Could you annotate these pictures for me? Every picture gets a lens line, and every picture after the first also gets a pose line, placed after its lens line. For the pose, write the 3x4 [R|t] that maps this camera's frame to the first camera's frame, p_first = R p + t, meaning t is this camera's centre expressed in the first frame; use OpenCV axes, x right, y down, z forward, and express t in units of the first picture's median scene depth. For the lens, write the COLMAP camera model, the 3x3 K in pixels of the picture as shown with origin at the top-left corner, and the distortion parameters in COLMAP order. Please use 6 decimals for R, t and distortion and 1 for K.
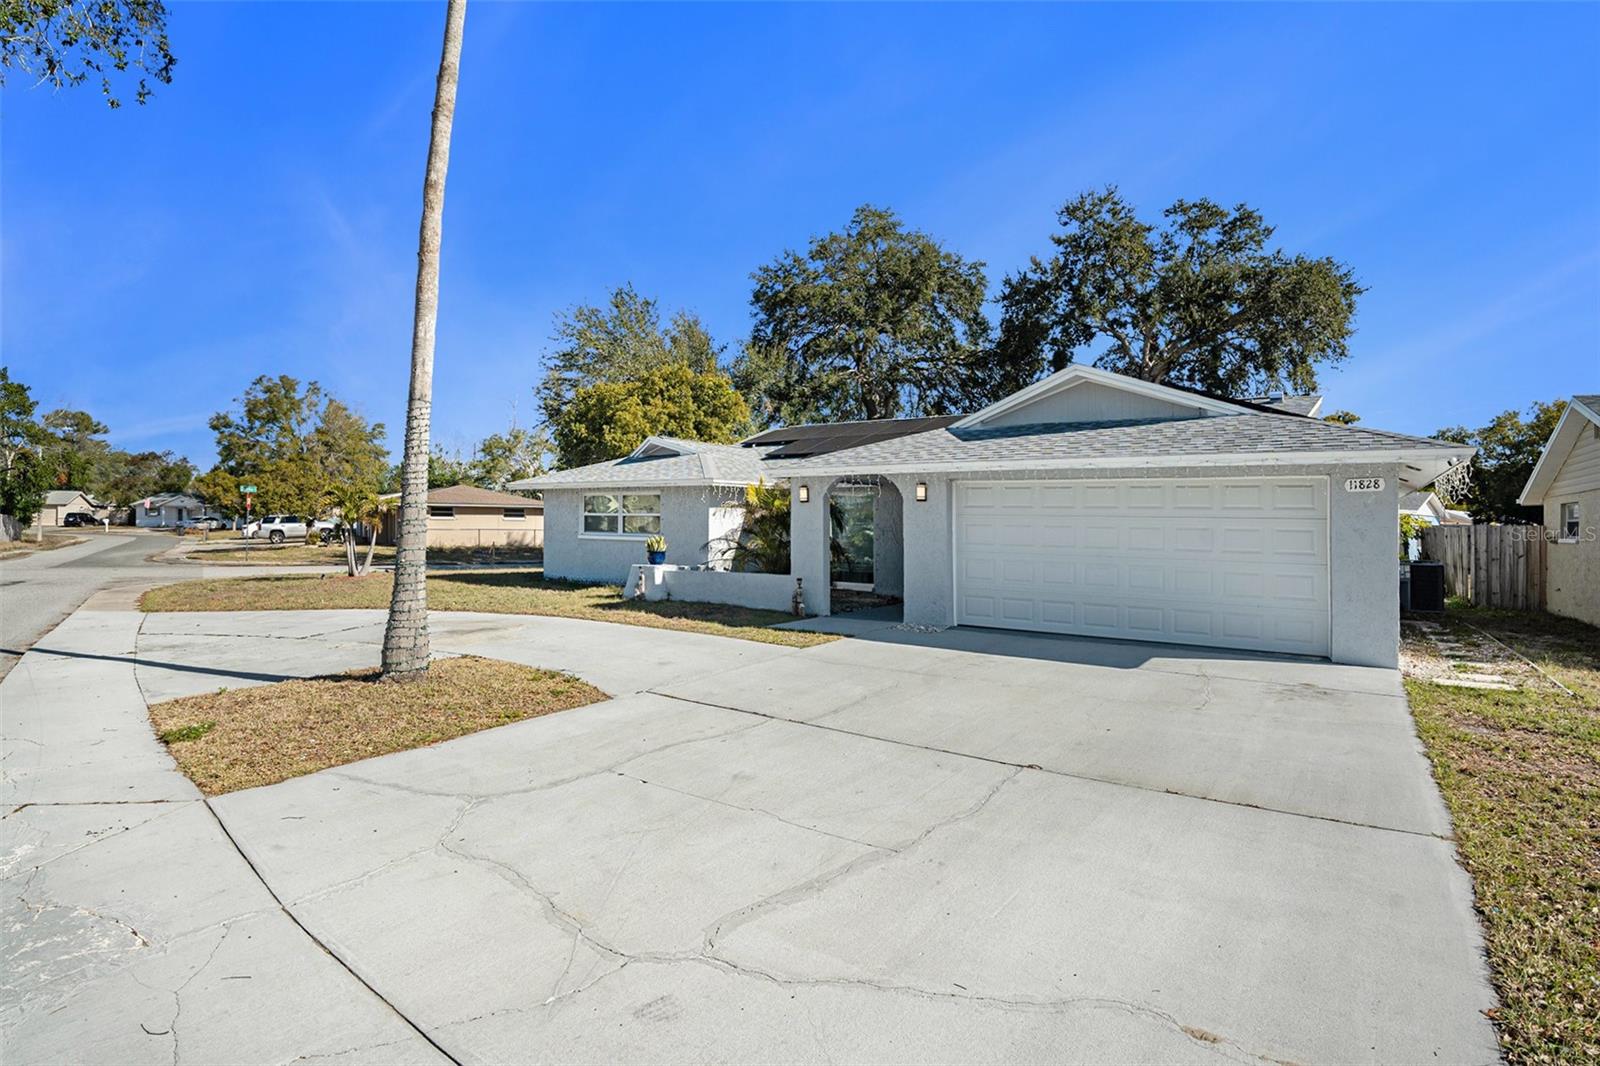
lens RADIAL K [[772.2, 0, 800.0], [0, 772.2, 533.0], [0, 0, 1]] dist [-0.079277, -0.000032]
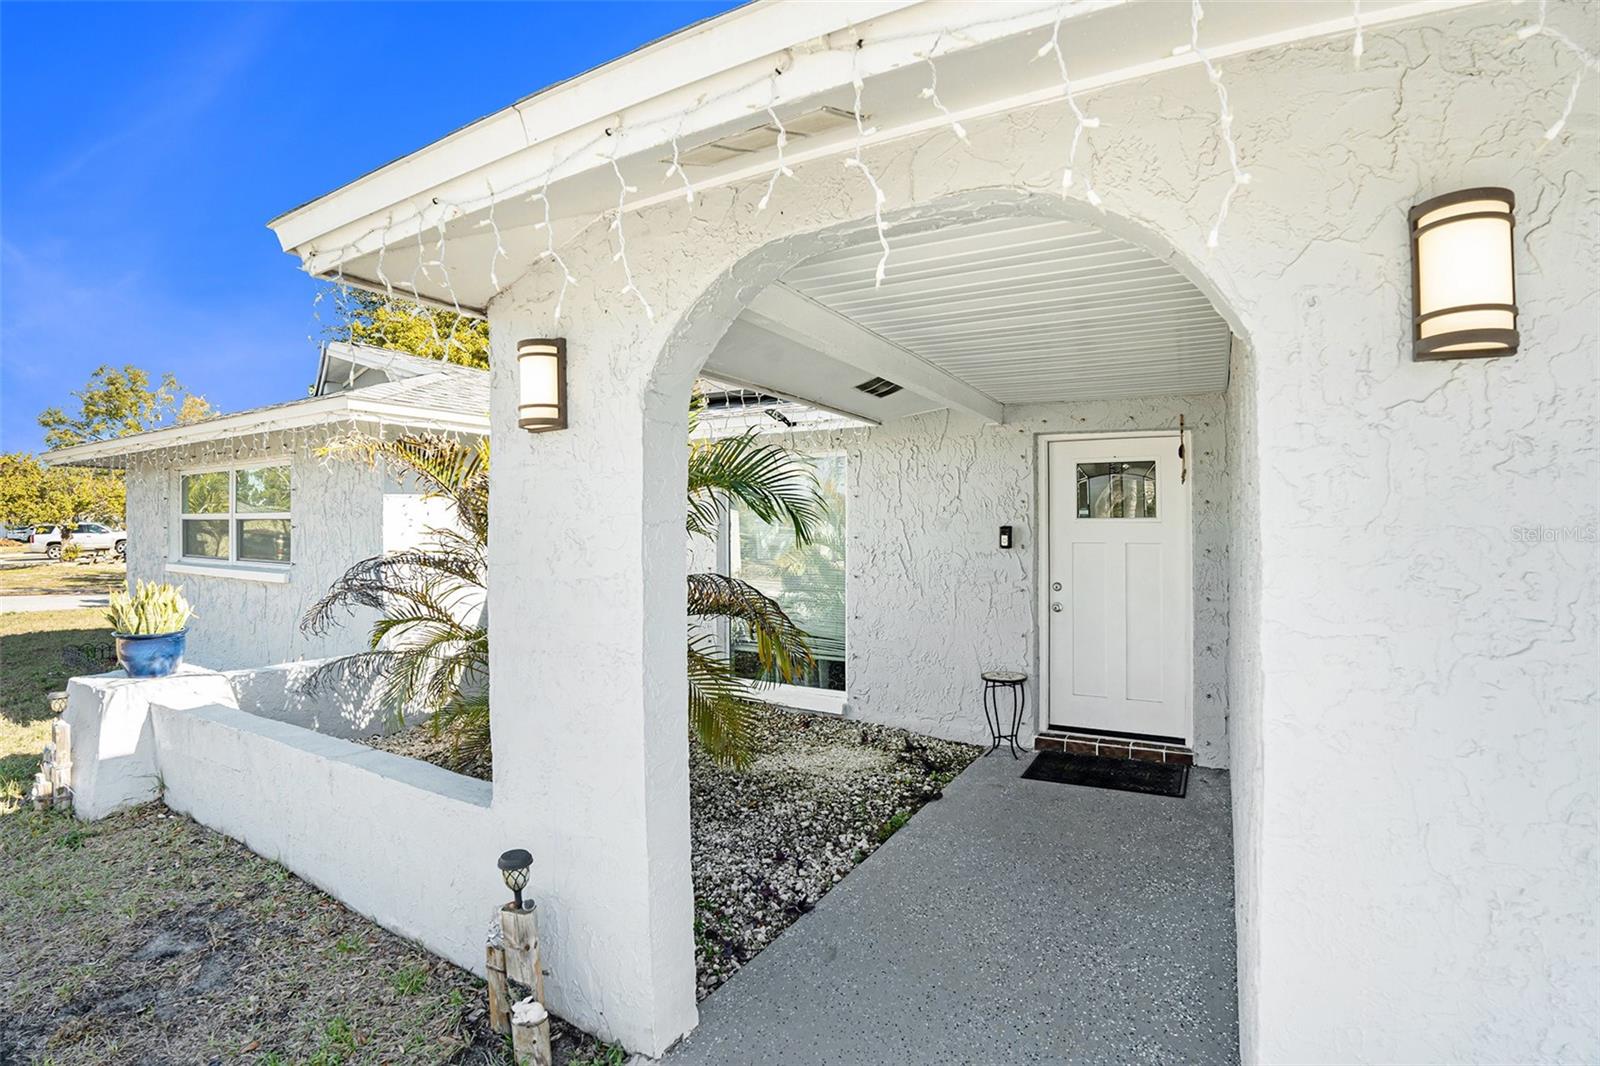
lens RADIAL K [[746.0, 0, 806.1], [0, 746.0, 514.3], [0, 0, 1]] dist [-0.076029, -0.000091]
pose [[0.992981, -0.004624, 0.118187, 0.030522], [0.008681, 0.999390, -0.033830, -0.009049], [-0.117959, 0.034619, 0.992415, 0.586467]]
